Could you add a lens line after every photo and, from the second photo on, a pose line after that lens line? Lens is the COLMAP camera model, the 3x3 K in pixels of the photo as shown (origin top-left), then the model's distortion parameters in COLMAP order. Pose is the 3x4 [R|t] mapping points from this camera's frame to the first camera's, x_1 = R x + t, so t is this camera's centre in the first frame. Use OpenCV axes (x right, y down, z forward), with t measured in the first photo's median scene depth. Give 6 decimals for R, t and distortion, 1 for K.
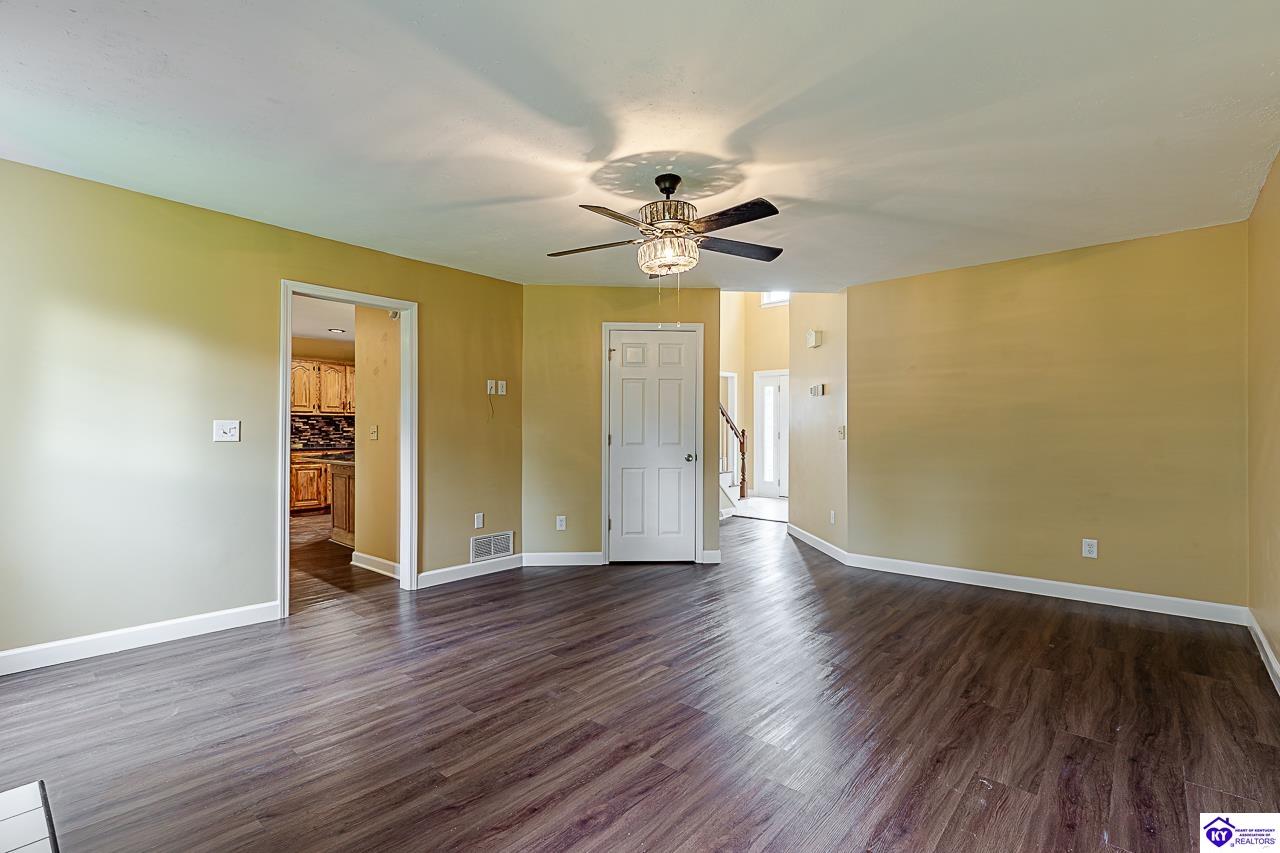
lens RADIAL K [[578.0, 0, 646.5], [0, 578.0, 430.4], [0, 0, 1]] dist [0.008298, -0.002286]
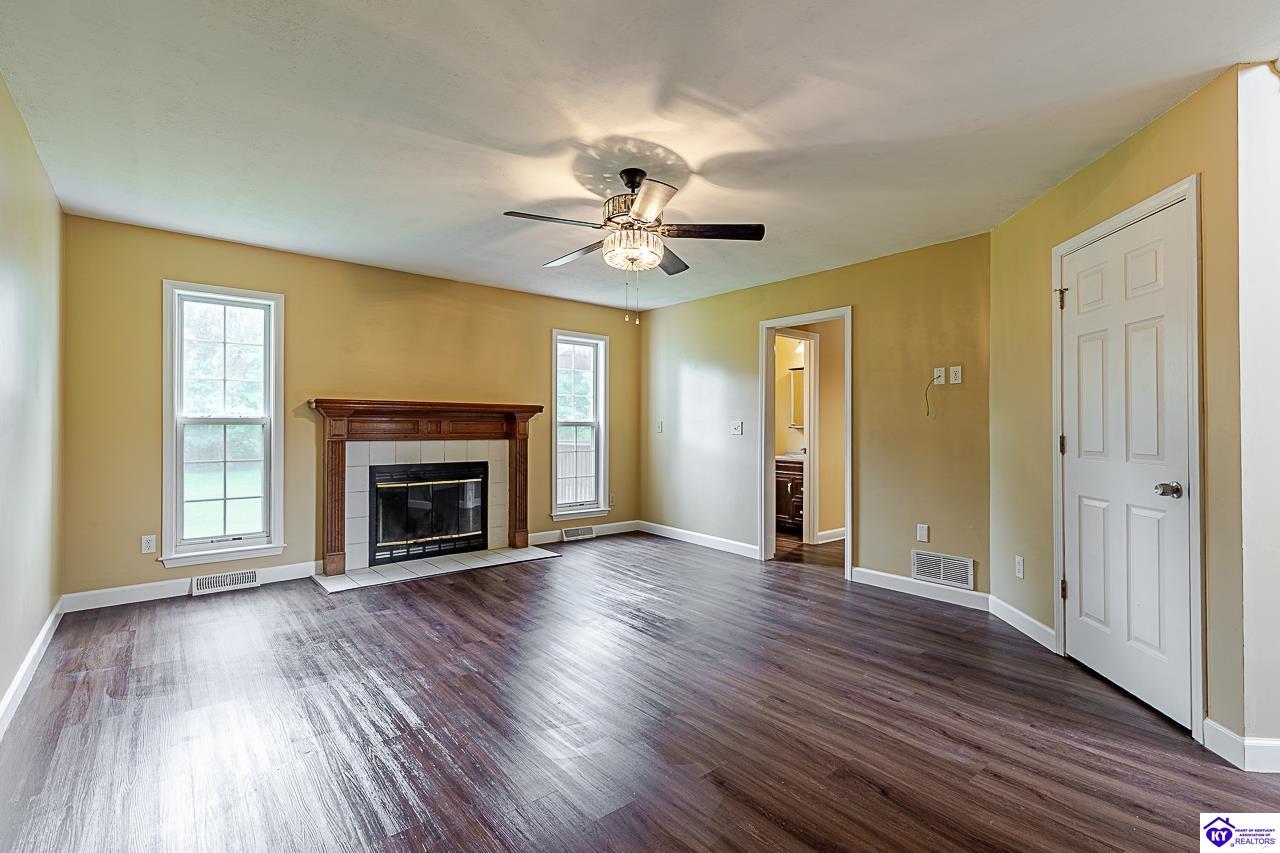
lens RADIAL K [[578.0, 0, 646.2], [0, 578.0, 425.1], [0, 0, 1]] dist [0.008298, -0.002286]
pose [[-0.159689, -0.008681, -0.987129, 0.725802], [-0.007555, 0.999943, -0.007572, 0.006076], [0.987138, 0.006249, -0.159746, 0.844194]]
